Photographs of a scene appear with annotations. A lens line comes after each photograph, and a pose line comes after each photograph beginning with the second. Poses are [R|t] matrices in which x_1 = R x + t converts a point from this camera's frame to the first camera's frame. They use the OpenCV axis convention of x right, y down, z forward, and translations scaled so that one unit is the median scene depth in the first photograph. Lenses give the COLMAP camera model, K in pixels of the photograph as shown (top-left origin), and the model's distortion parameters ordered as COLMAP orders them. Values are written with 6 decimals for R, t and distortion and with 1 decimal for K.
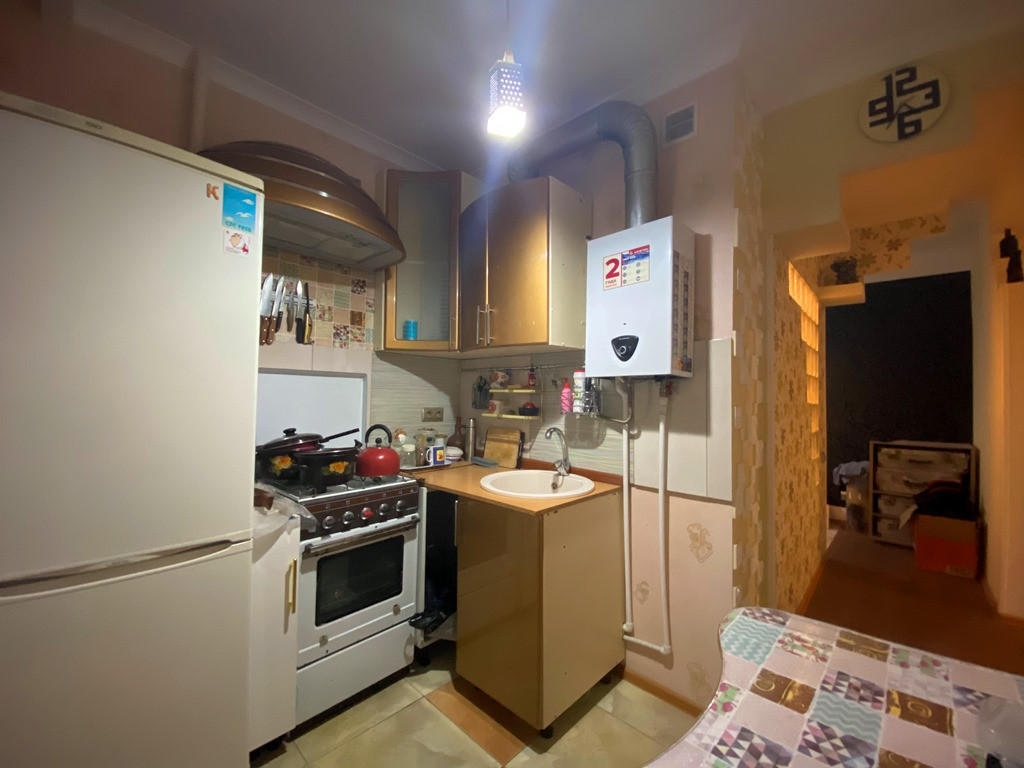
lens RADIAL K [[415.4, 0, 512.0], [0, 415.4, 384.0], [0, 0, 1]] dist [0.033757, -0.020749]
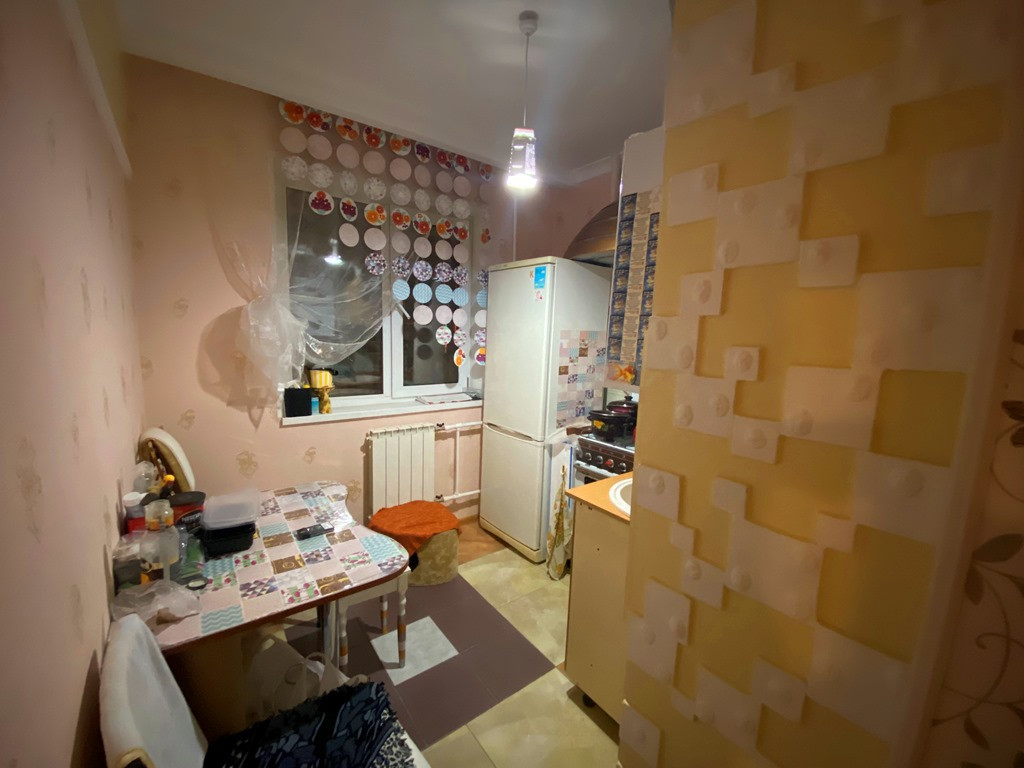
lens RADIAL K [[412.7, 0, 511.4], [0, 412.7, 385.1], [0, 0, 1]] dist [0.039906, -0.035055]
pose [[-0.159359, 0.104076, -0.981719, 2.088395], [-0.006703, 0.994290, 0.106497, -0.181850], [0.987198, 0.023552, -0.157751, 1.837245]]
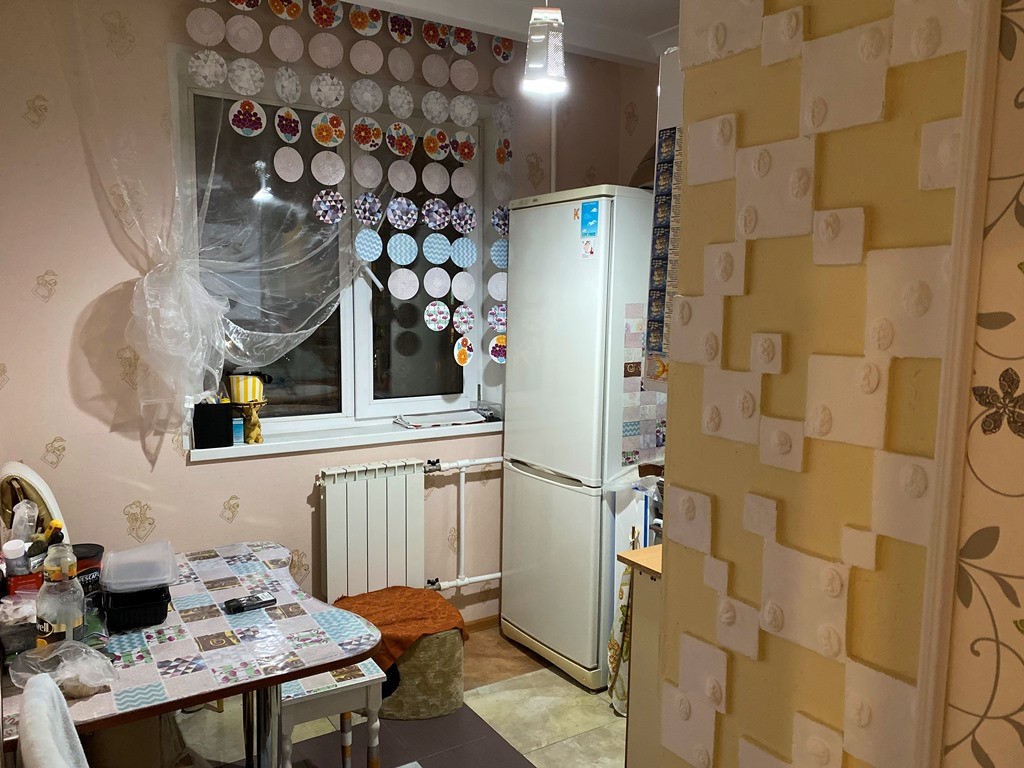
lens RADIAL K [[780.2, 0, 512.9], [0, 780.2, 387.0], [0, 0, 1]] dist [0.023414, -0.010774]
pose [[-0.238118, 0.087833, -0.967256, 2.549854], [0.013965, 0.996109, 0.087015, -0.202282], [0.971136, 0.007212, -0.238418, 2.055985]]
